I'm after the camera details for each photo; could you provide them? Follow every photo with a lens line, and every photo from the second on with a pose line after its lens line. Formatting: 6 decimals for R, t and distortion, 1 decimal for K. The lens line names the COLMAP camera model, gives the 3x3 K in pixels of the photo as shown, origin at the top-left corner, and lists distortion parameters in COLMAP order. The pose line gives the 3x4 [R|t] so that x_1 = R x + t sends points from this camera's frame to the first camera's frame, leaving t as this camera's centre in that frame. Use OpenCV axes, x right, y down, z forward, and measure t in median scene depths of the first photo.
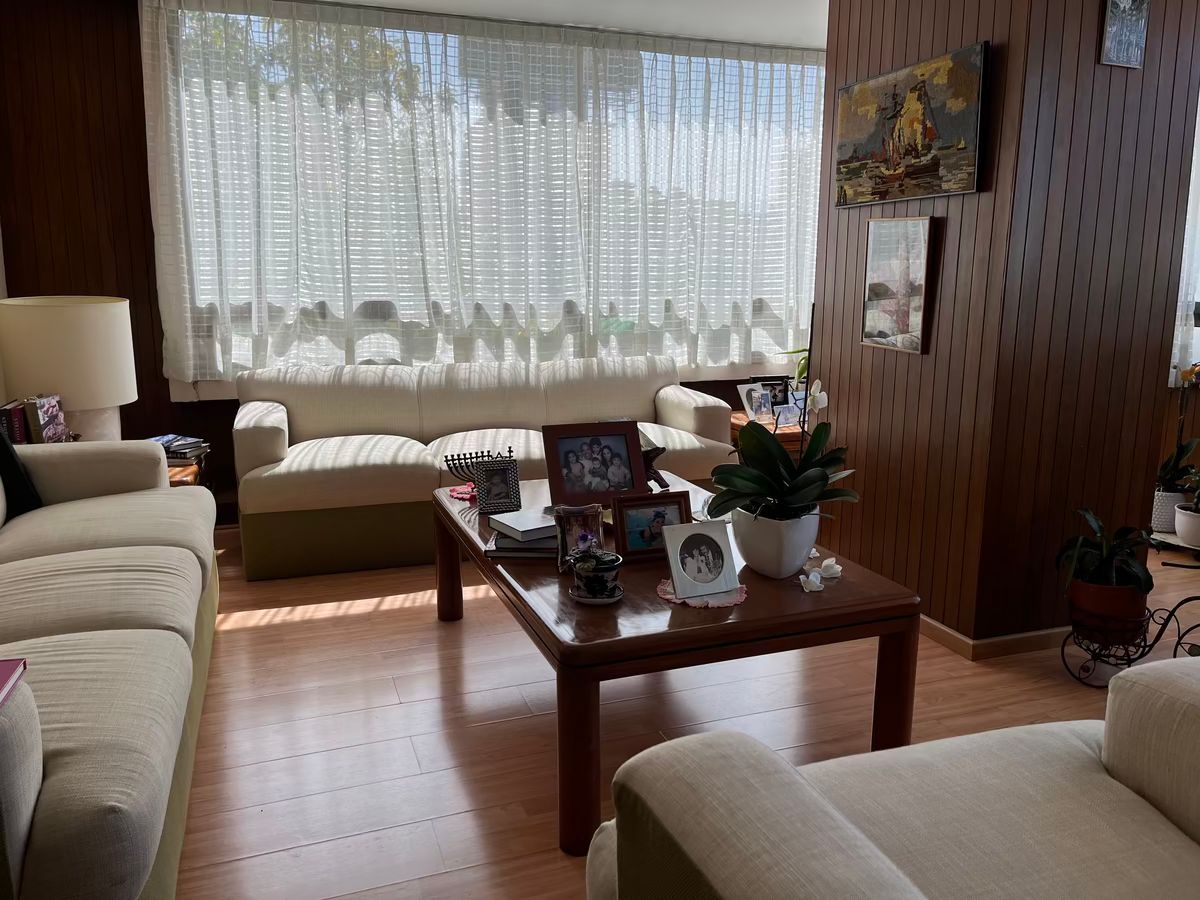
lens RADIAL K [[915.6, 0, 600.5], [0, 915.6, 449.9], [0, 0, 1]] dist [0.070127, 0.002467]
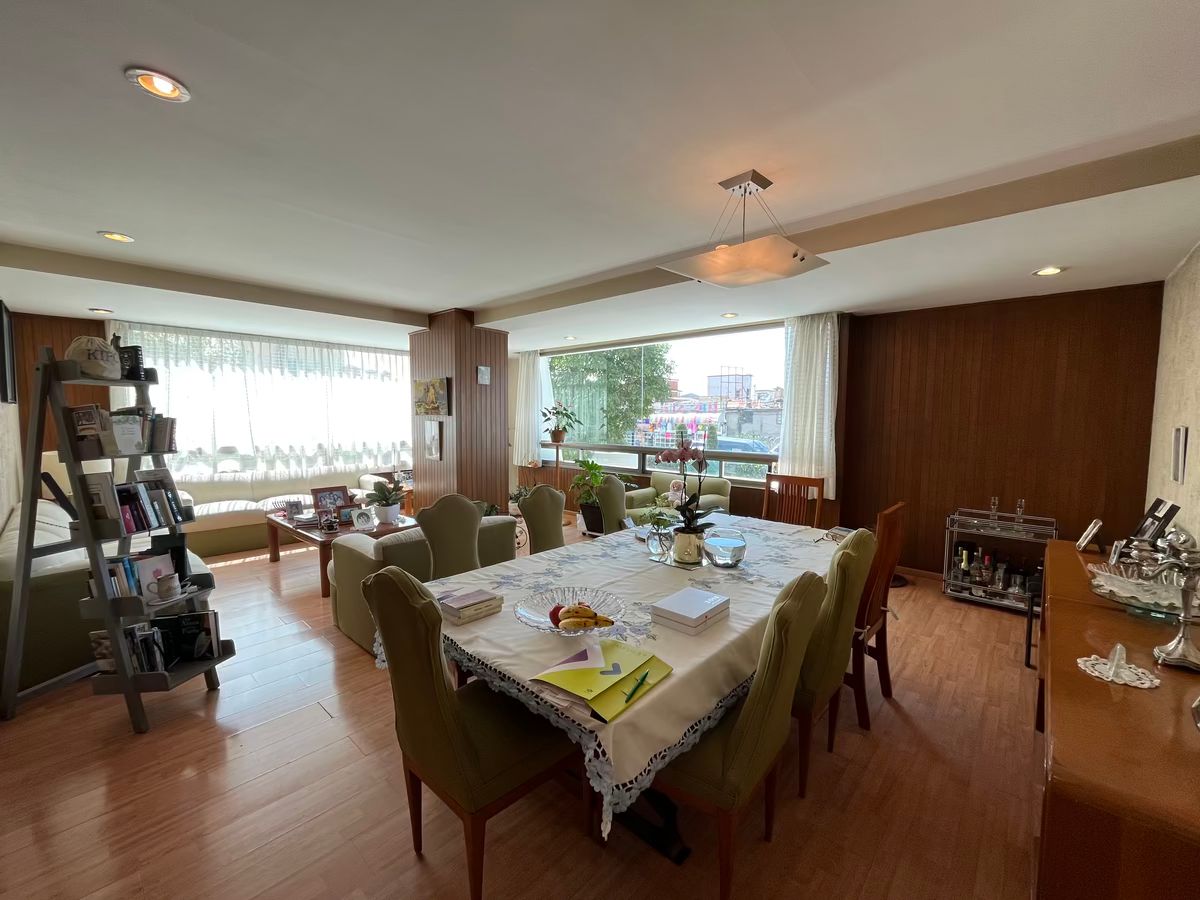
lens RADIAL K [[485.2, 0, 605.6], [0, 485.2, 454.6], [0, 0, 1]] dist [-0.019905, -0.000288]
pose [[0.877575, -0.036423, 0.478054, 0.022516], [0.088847, 0.992194, -0.087504, 0.057349], [-0.471135, 0.119265, 0.873961, -0.572215]]
